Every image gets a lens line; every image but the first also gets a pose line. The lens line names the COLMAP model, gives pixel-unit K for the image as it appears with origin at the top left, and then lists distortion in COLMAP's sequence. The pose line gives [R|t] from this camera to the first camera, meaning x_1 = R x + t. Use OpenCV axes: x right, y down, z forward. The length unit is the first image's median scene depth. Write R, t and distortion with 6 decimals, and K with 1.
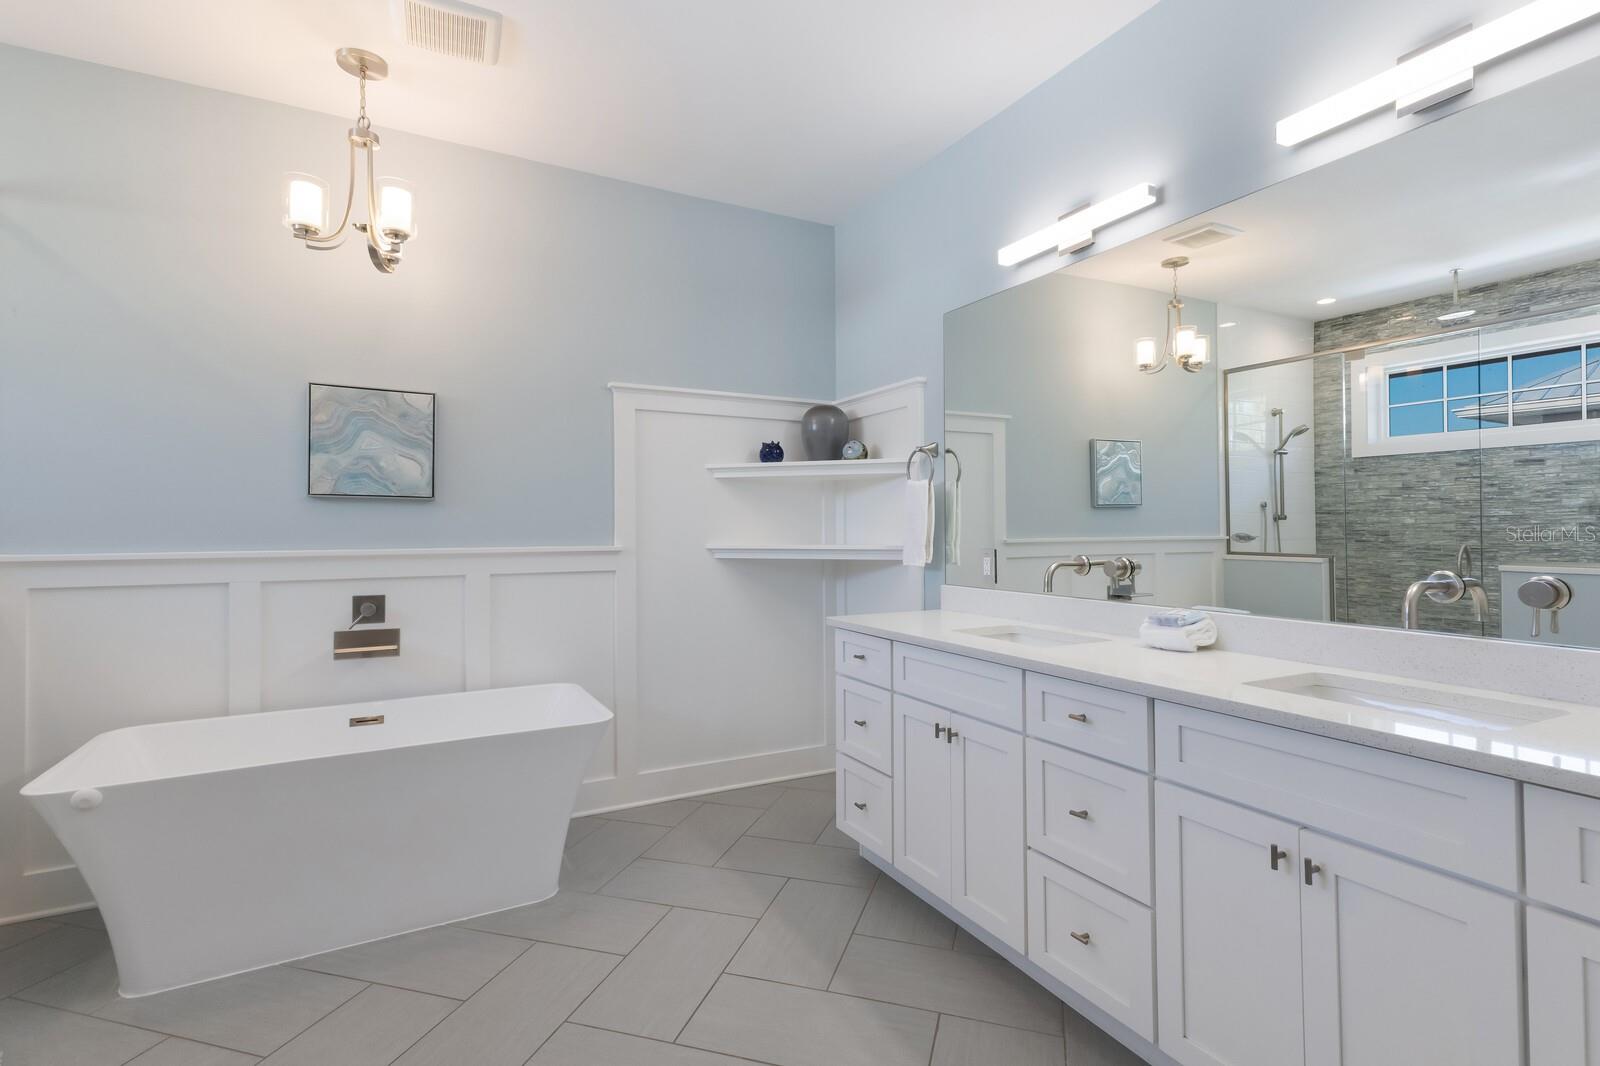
lens RADIAL K [[764.2, 0, 797.2], [0, 764.2, 525.9], [0, 0, 1]] dist [0.024333, -0.002106]
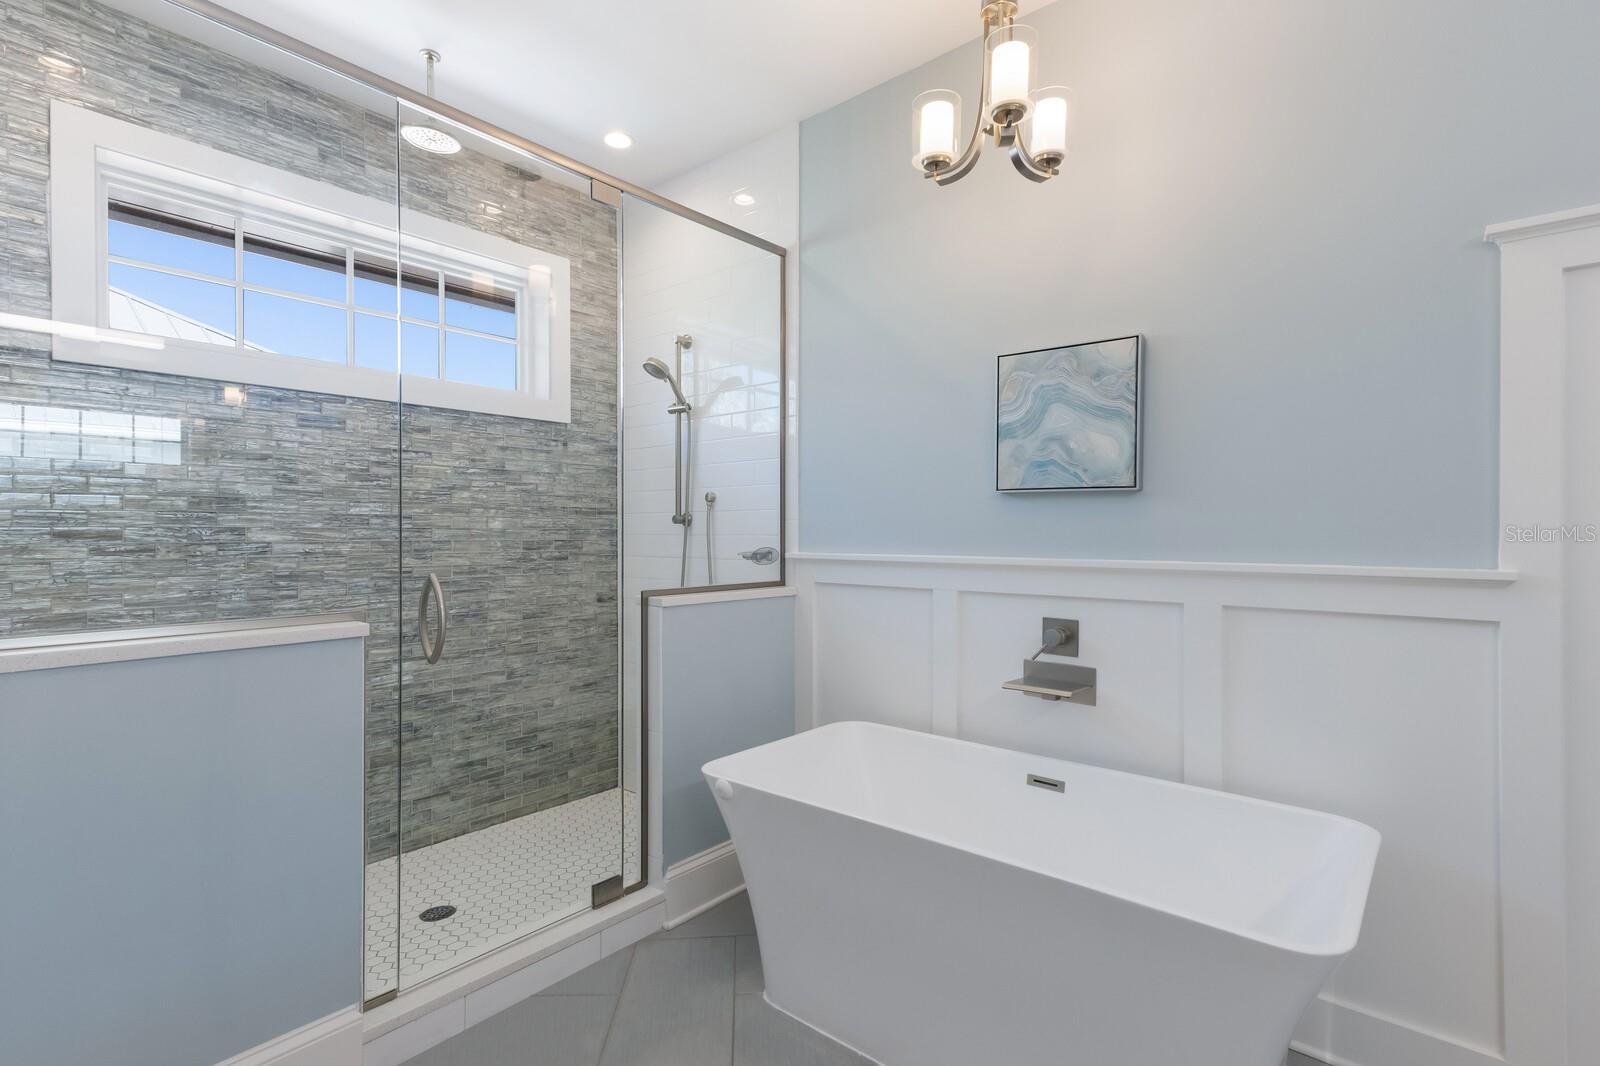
lens RADIAL K [[764.2, 0, 806.0], [0, 764.2, 534.8], [0, 0, 1]] dist [0.024333, -0.002106]
pose [[0.380157, 0.006225, -0.924901, 0.051595], [-0.002136, 0.999981, 0.005852, 0.002585], [0.924919, -0.000249, 0.380163, 0.475980]]
